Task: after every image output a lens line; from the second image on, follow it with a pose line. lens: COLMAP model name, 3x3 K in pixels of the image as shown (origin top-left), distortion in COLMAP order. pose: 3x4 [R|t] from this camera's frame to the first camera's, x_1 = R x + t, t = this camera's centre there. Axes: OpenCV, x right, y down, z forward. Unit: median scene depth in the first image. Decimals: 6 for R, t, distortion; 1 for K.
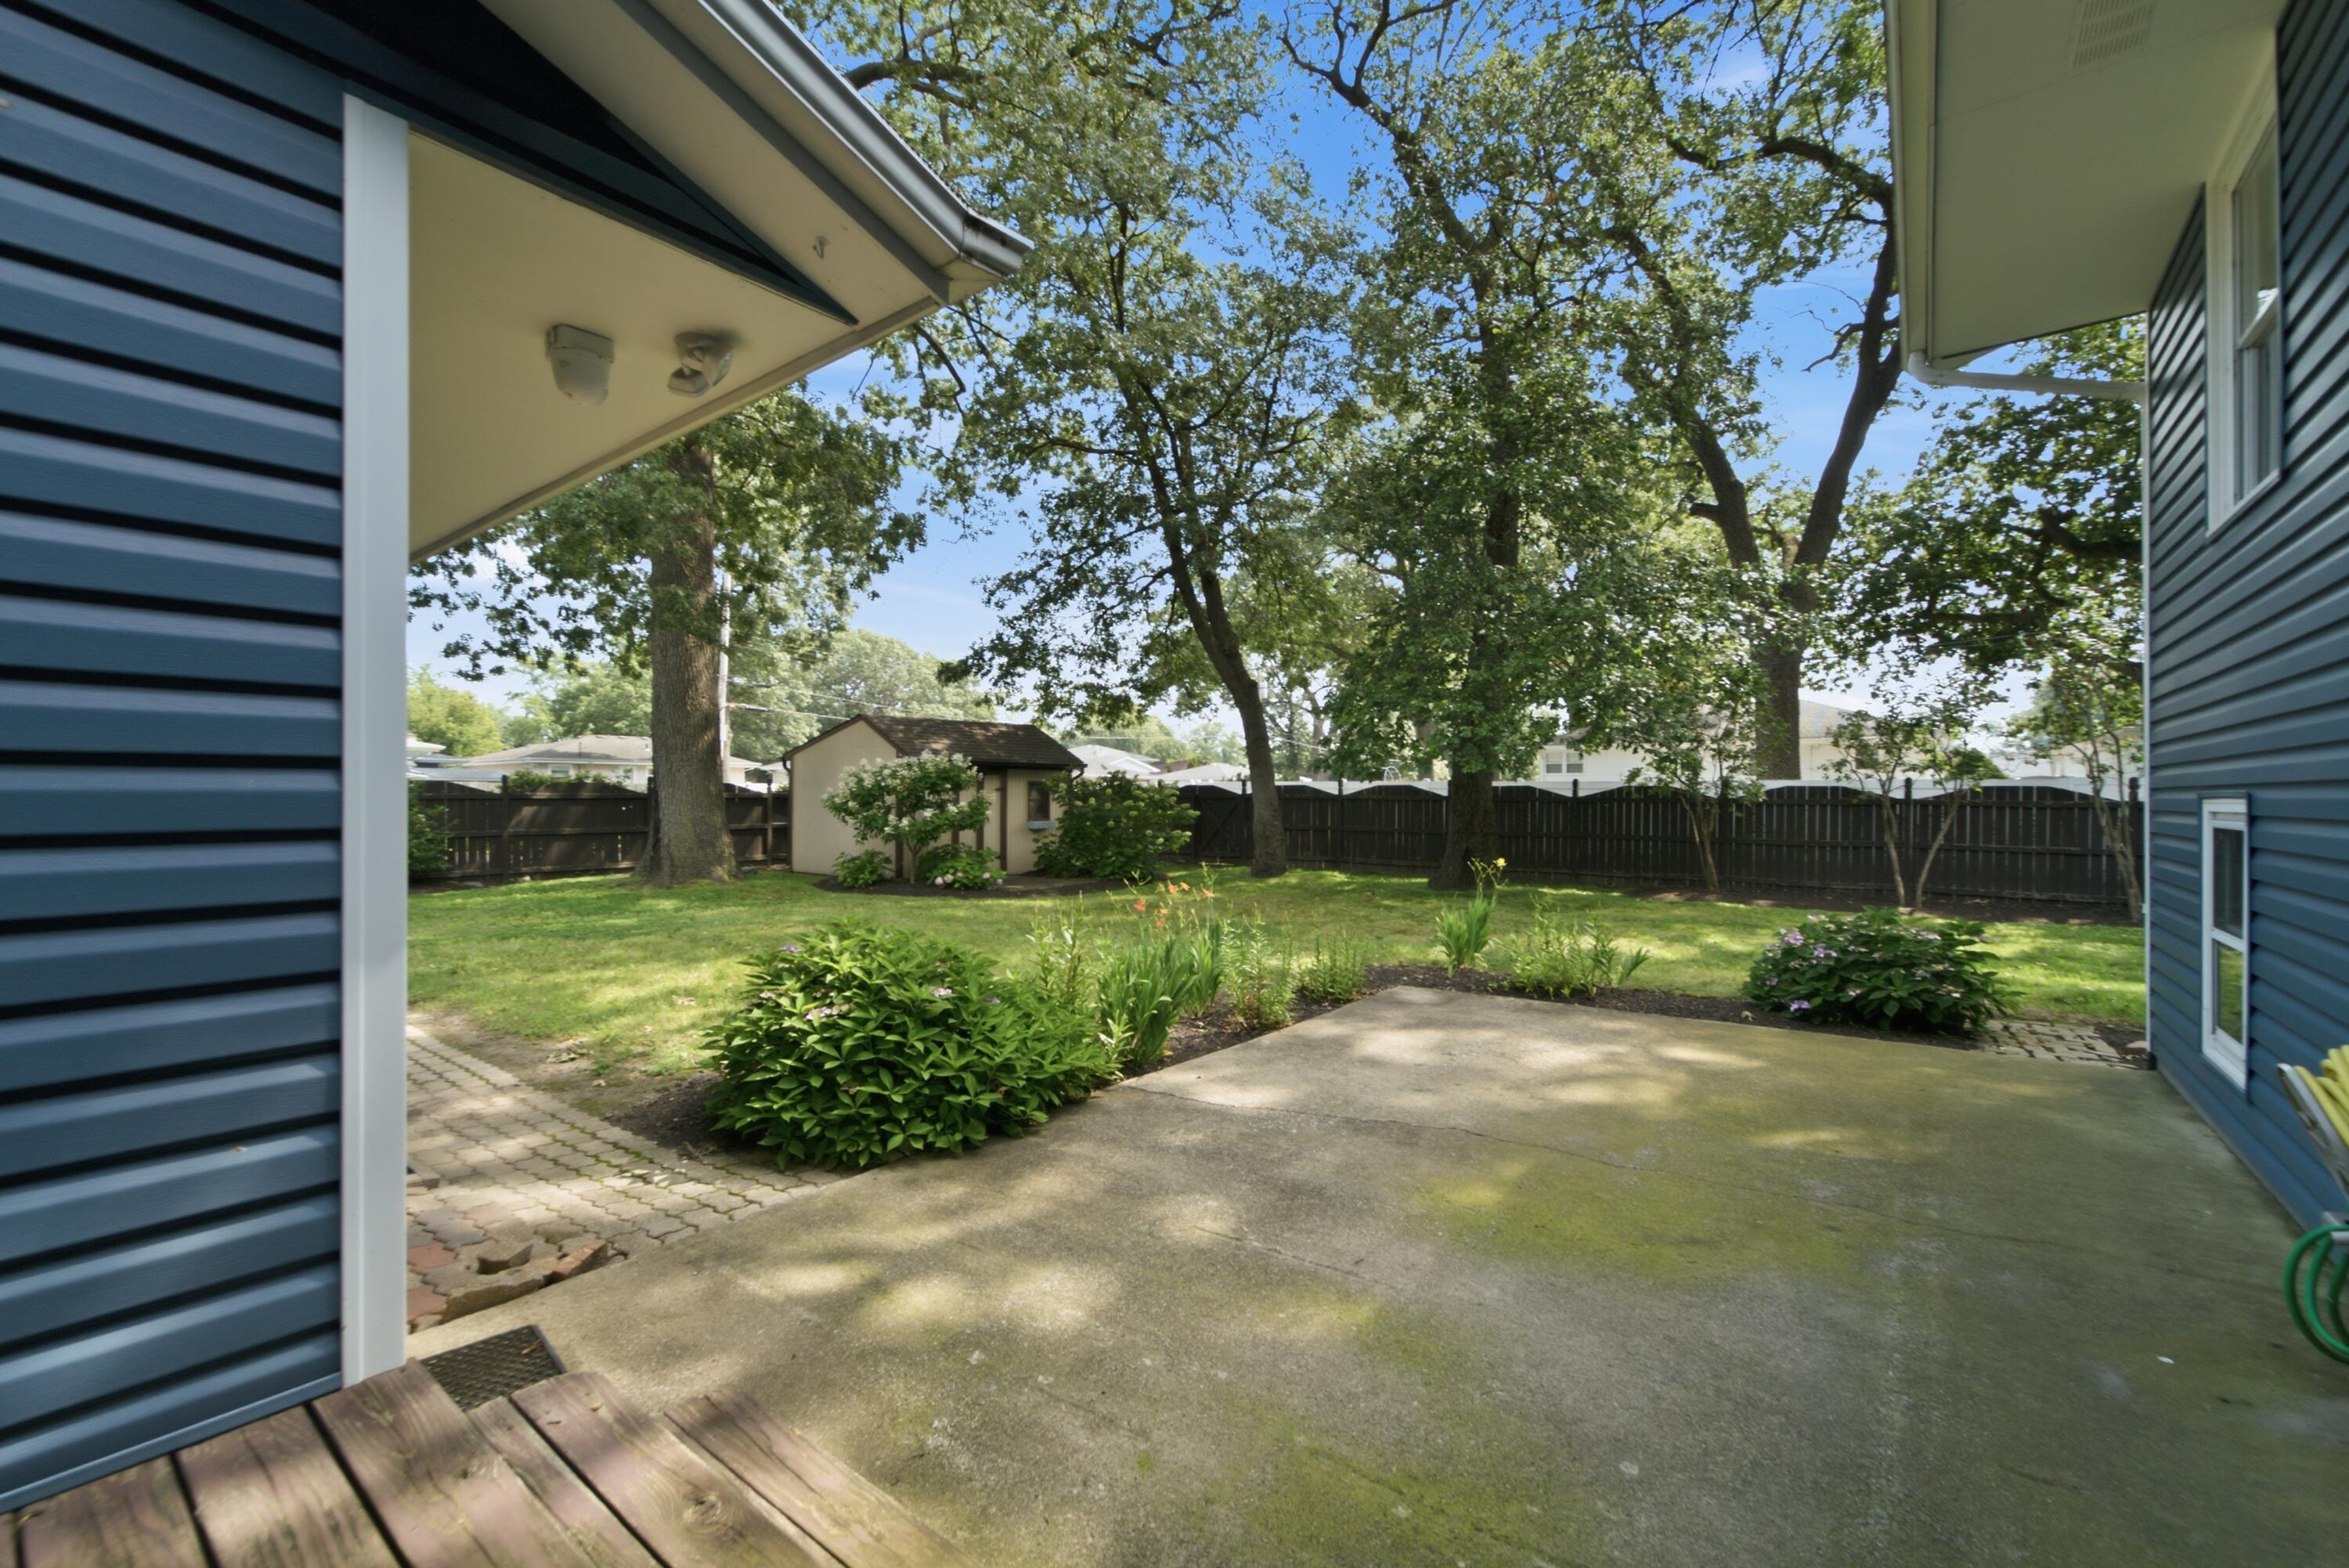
lens RADIAL K [[978.5, 0, 1185.7], [0, 978.5, 807.1], [0, 0, 1]] dist [-0.003172, -0.000026]
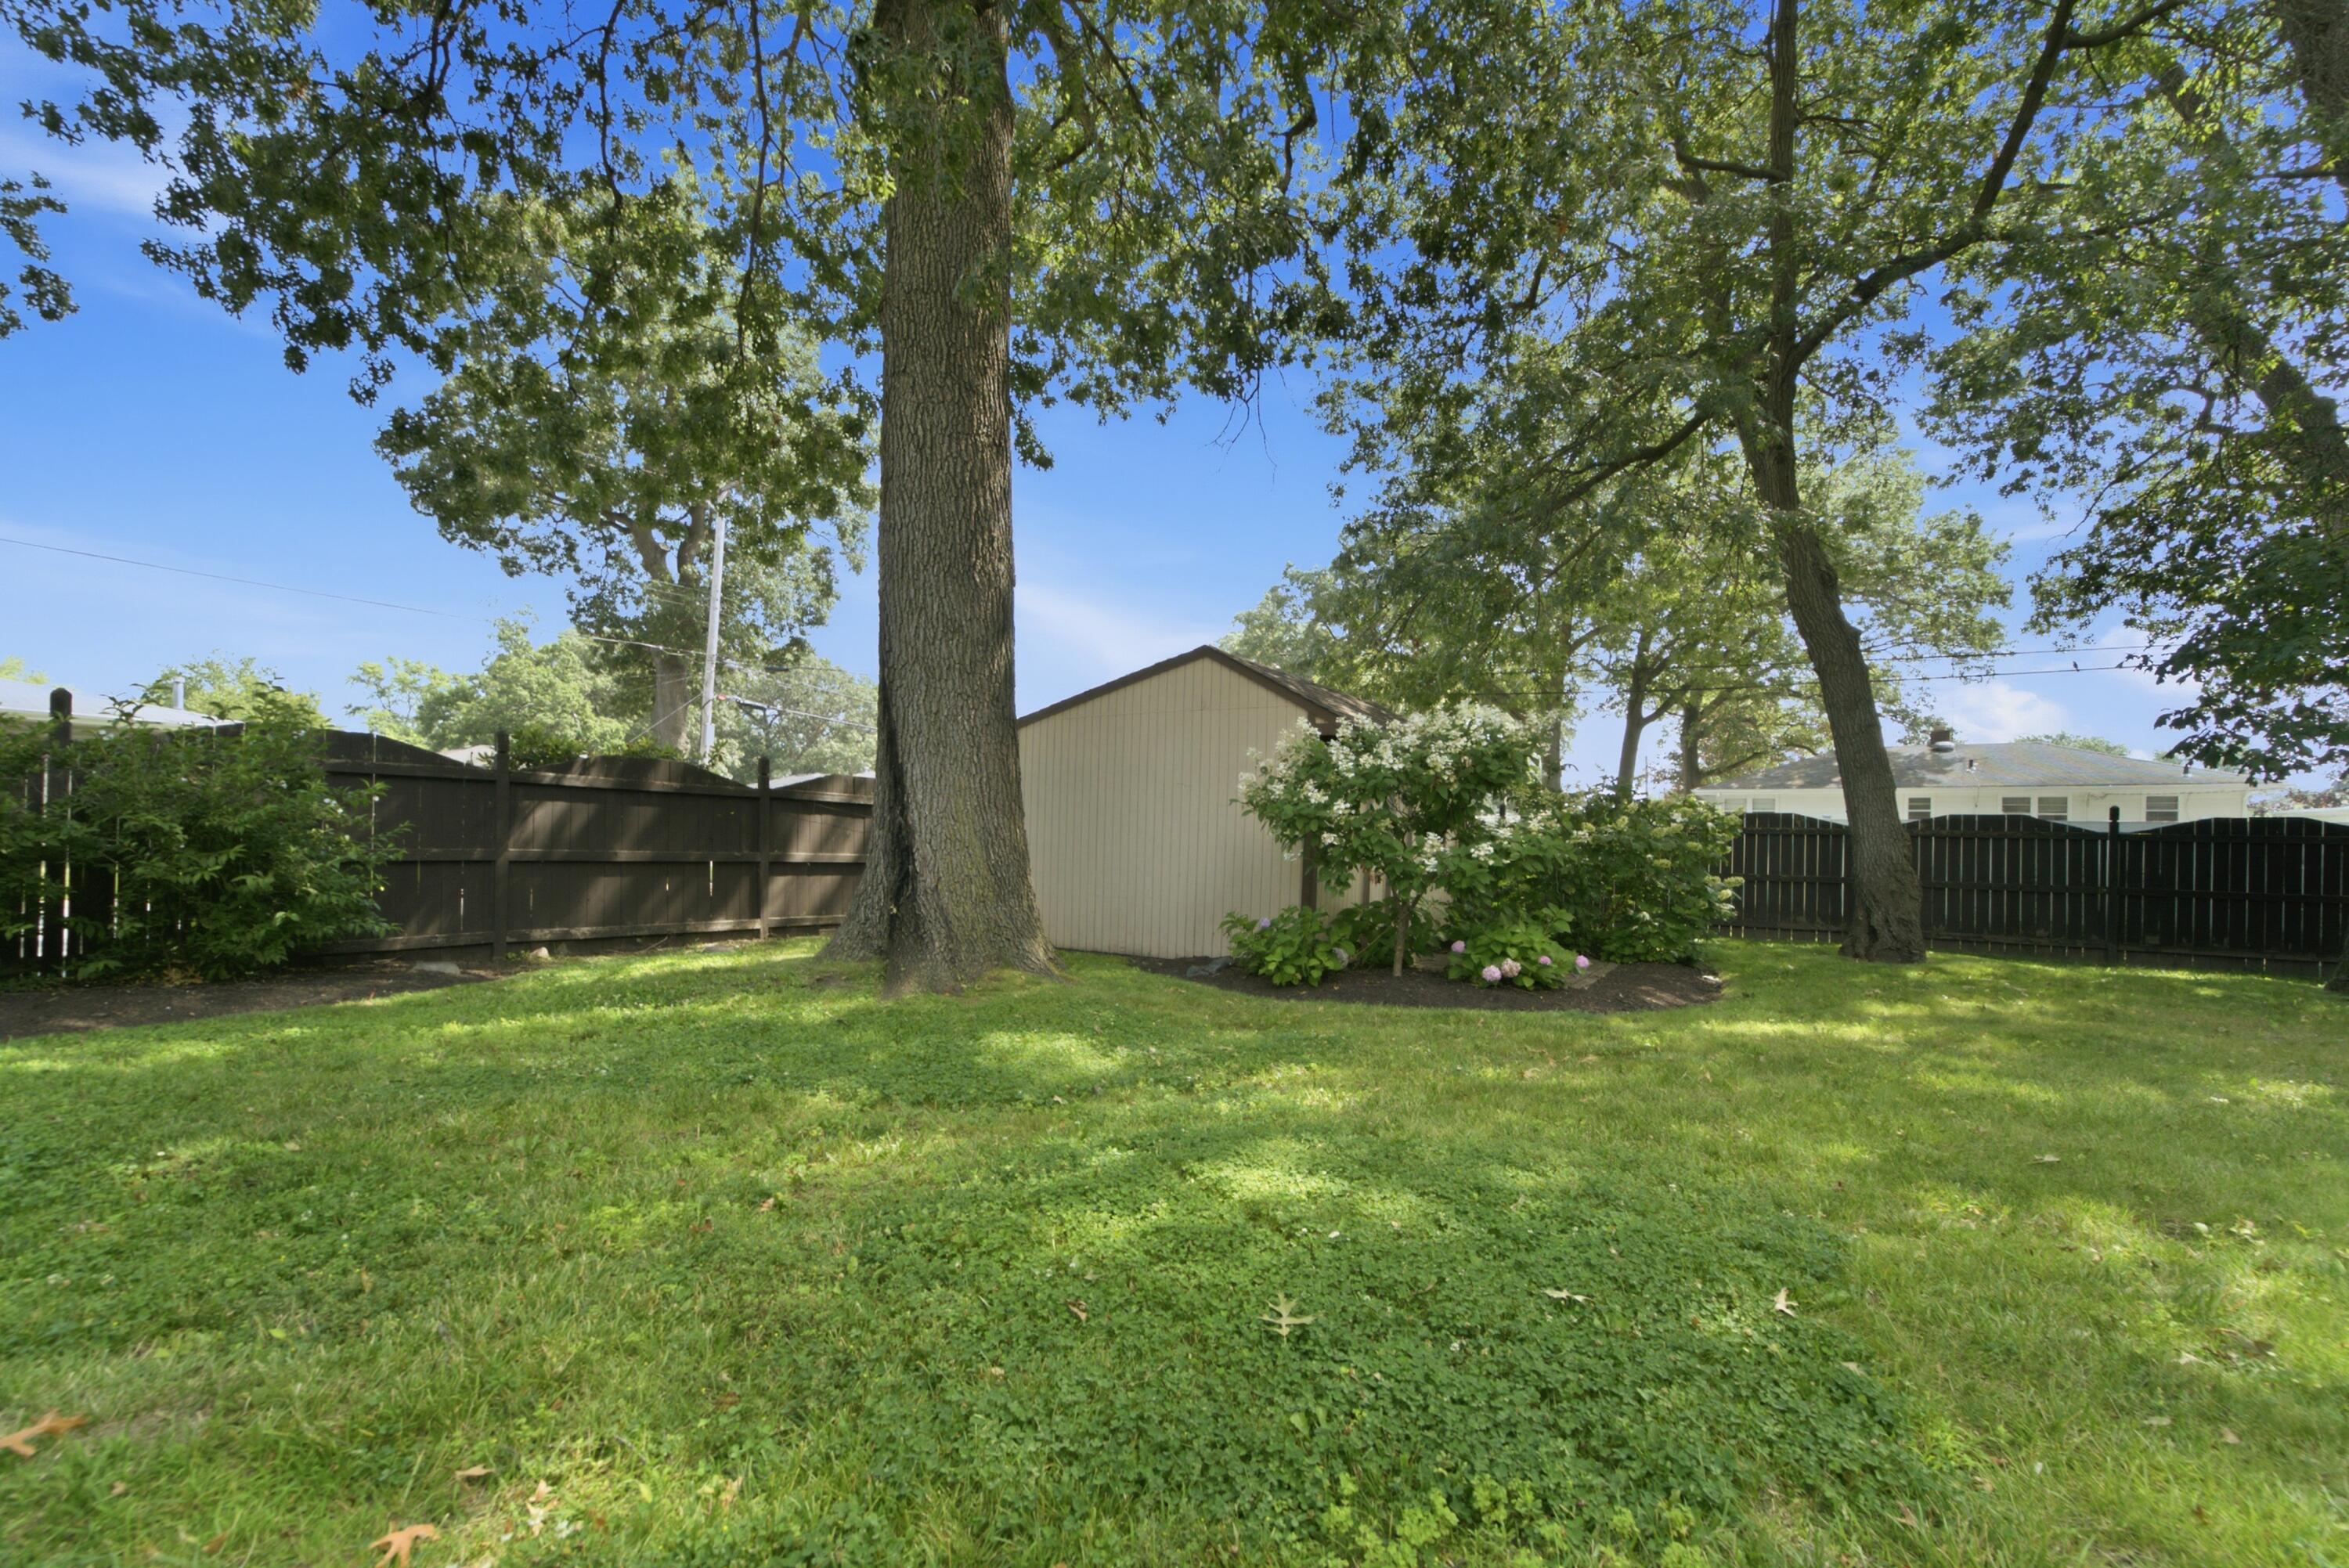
lens RADIAL K [[959.6, 0, 1174.4], [0, 959.6, 857.9], [0, 0, 1]] dist [-0.021060, -0.000230]
pose [[0.989933, 0.020977, 0.139977, -0.537568], [-0.021828, 0.999751, 0.004545, 0.021994], [-0.139847, -0.007555, 0.990144, 0.618094]]
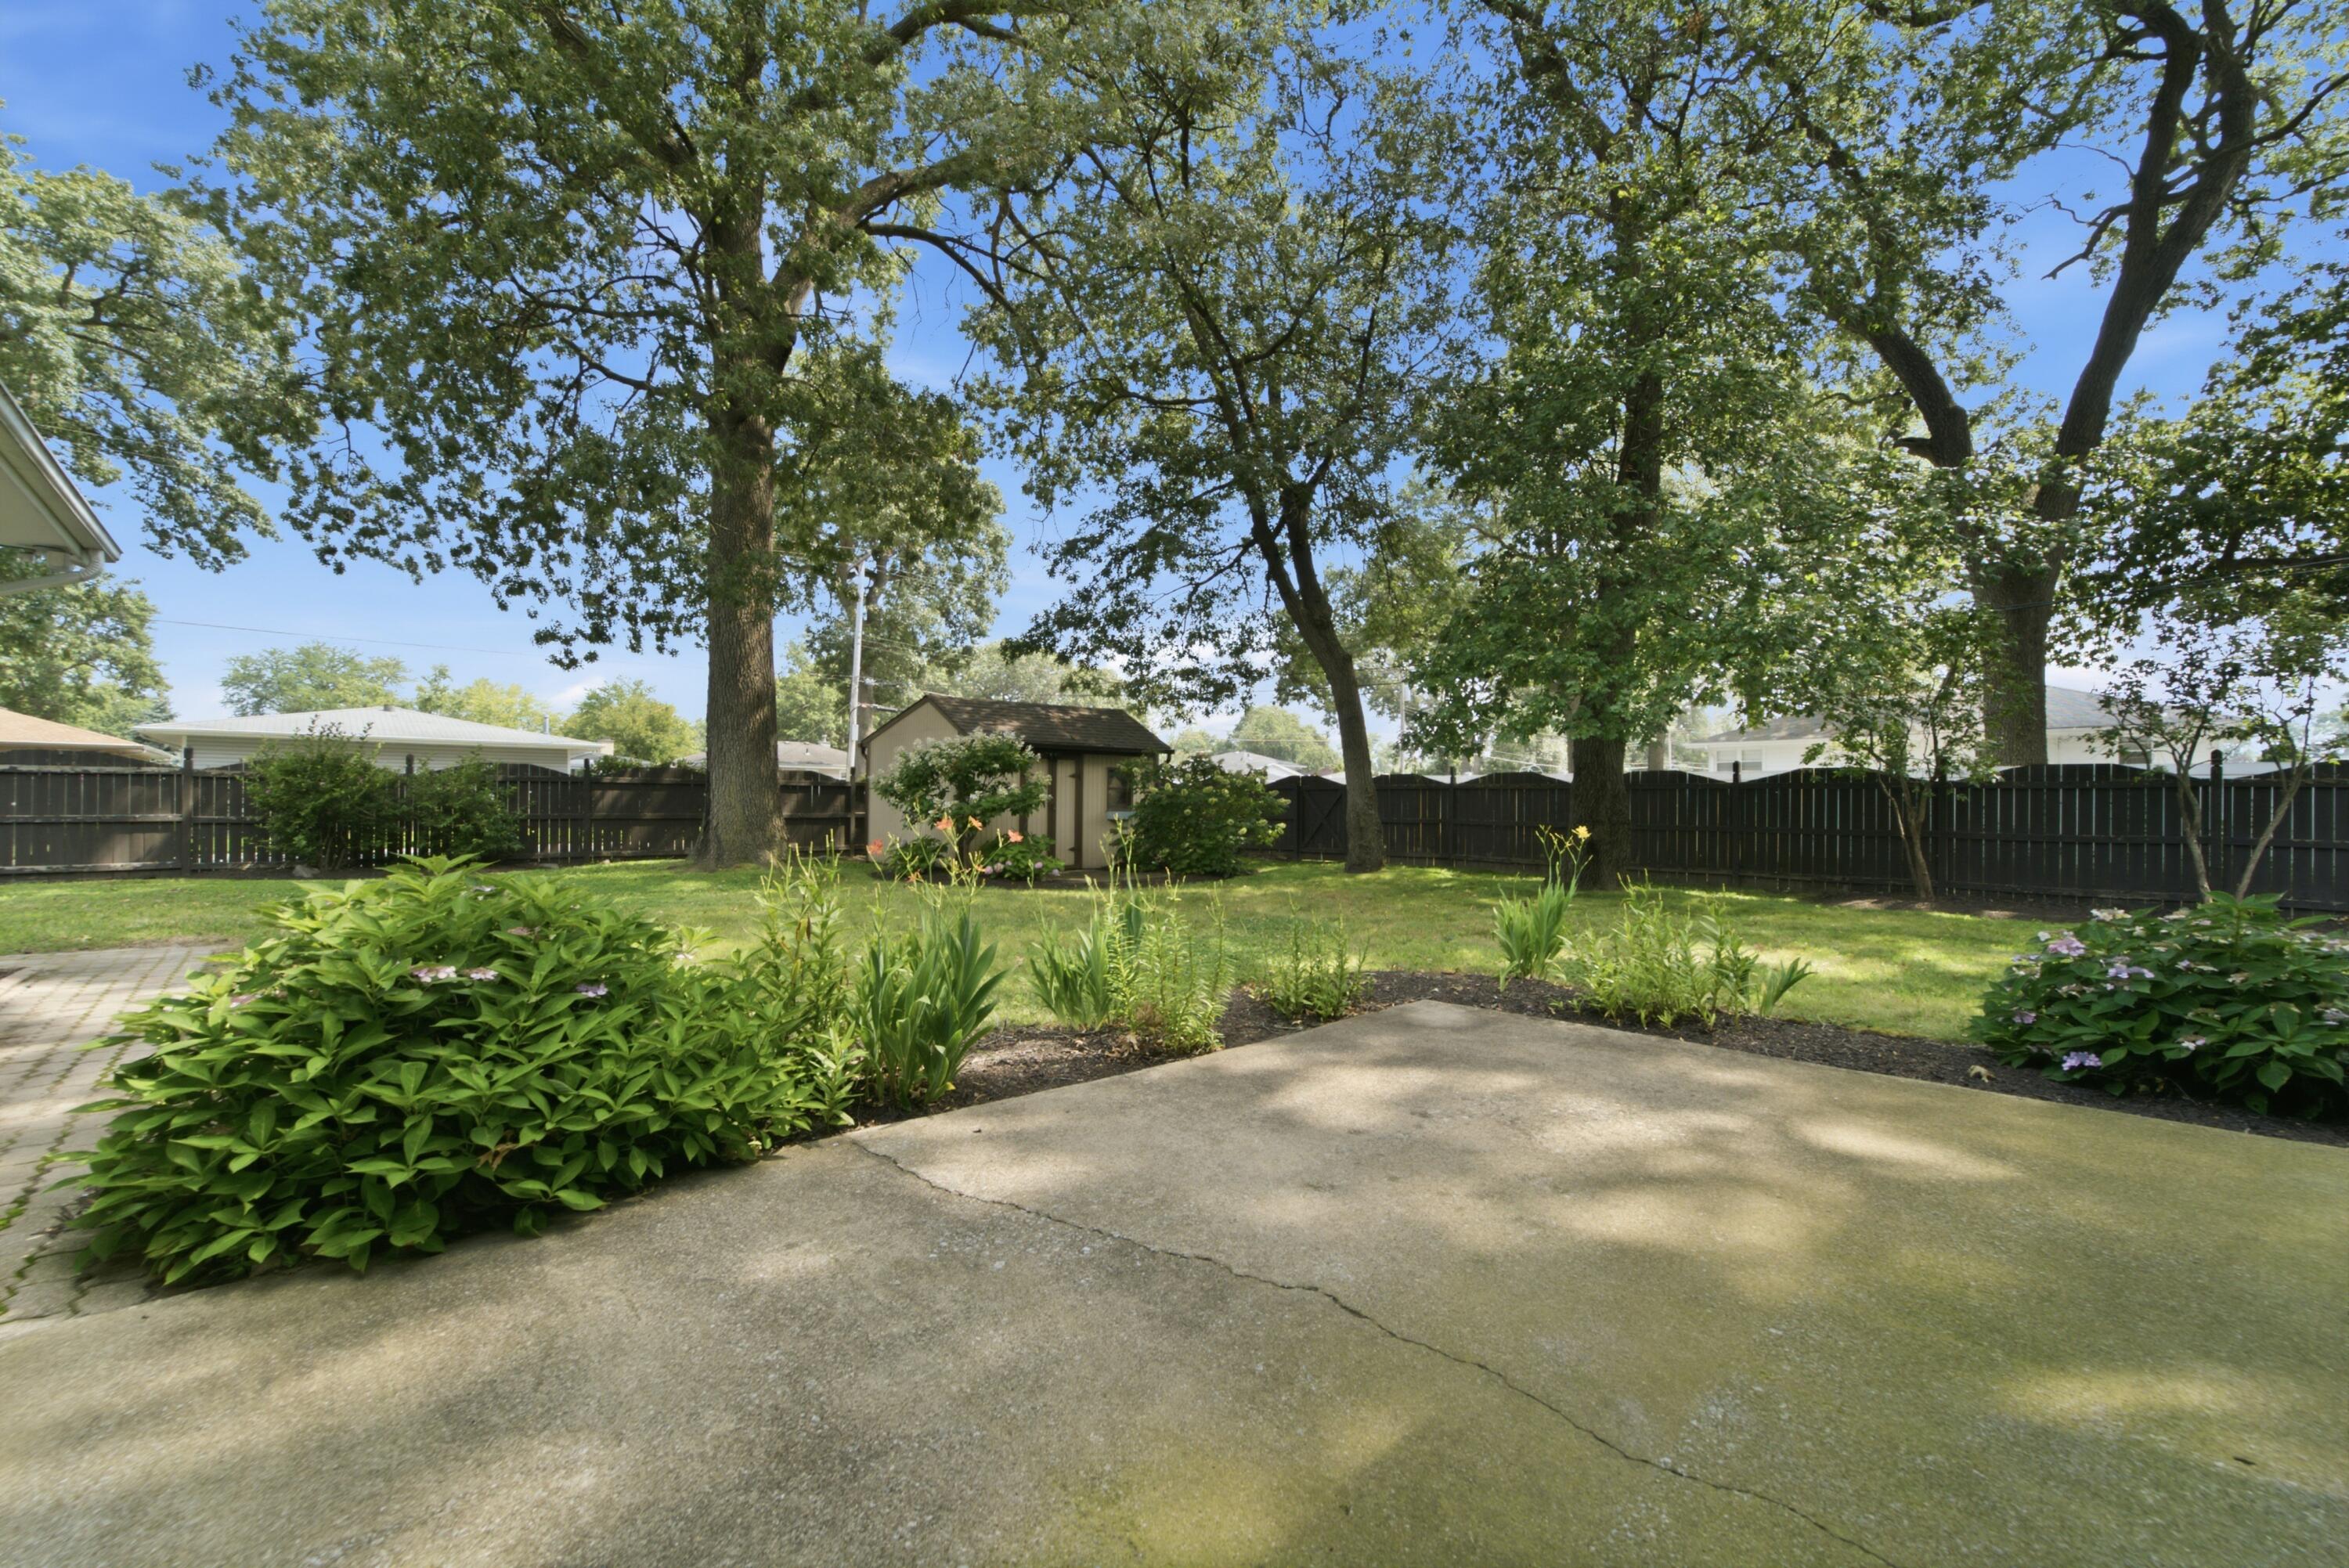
lens RADIAL K [[971.3, 0, 1169.7], [0, 971.3, 793.7], [0, 0, 1]] dist [0.011799, -0.006028]
pose [[0.986108, 0.004447, -0.166047, 0.073976], [-0.007974, 0.999756, -0.020579, 0.023567], [0.165915, 0.021617, 0.985903, 0.130085]]
